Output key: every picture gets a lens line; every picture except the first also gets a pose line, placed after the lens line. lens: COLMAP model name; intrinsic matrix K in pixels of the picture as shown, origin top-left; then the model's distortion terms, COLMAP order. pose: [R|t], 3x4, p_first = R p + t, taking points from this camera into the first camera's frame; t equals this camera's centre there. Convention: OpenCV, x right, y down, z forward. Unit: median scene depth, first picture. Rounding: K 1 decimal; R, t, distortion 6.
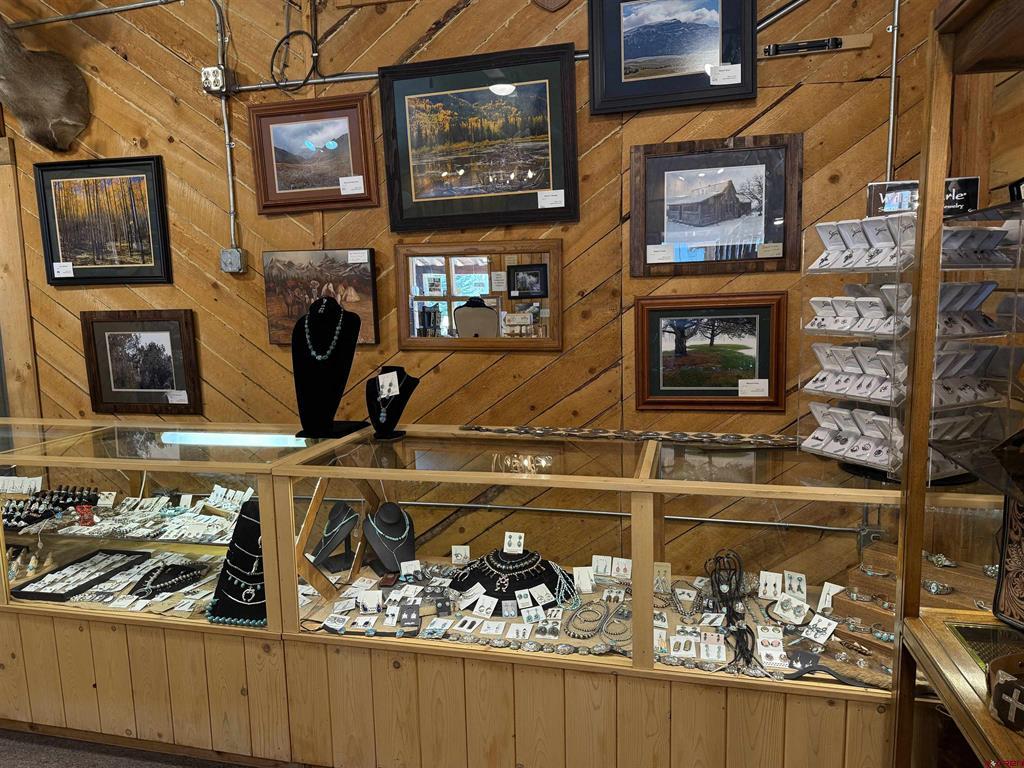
lens RADIAL K [[714.8, 0, 517.3], [0, 714.8, 386.9], [0, 0, 1]] dist [0.081706, -0.105062]
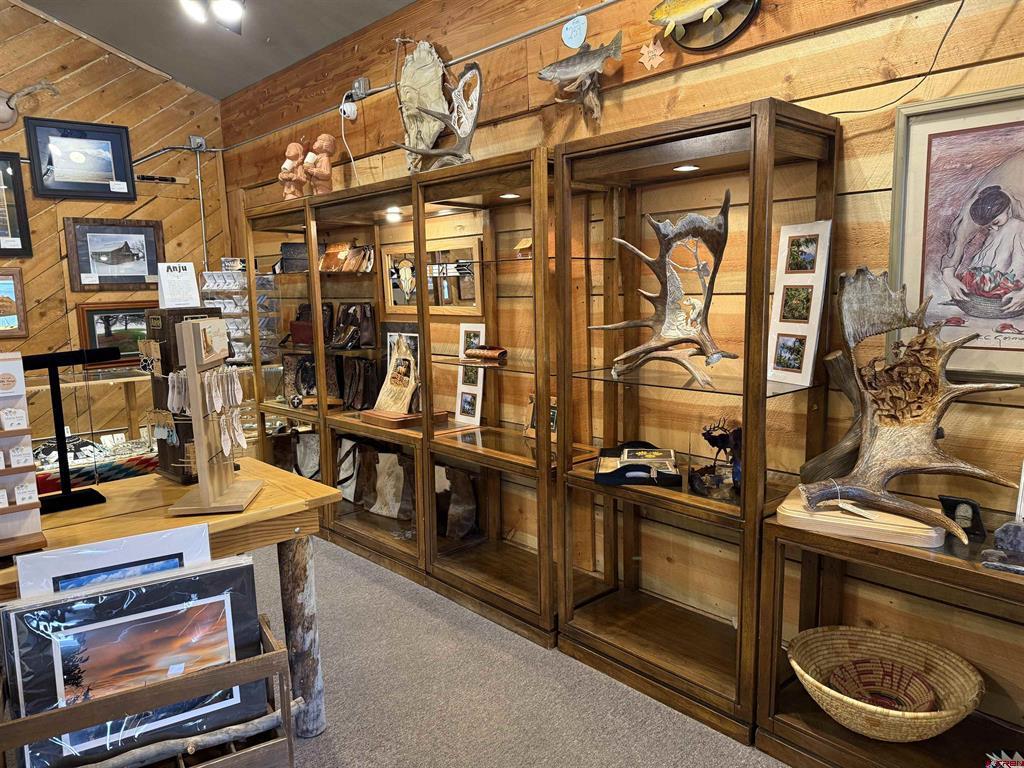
lens RADIAL K [[714.8, 0, 517.3], [0, 714.8, 386.9], [0, 0, 1]] dist [0.081706, -0.105062]
pose [[0.553237, -0.102060, 0.826748, -0.717656], [0.124008, 0.991498, 0.039415, 0.137231], [-0.823742, 0.080718, 0.561189, -0.837504]]
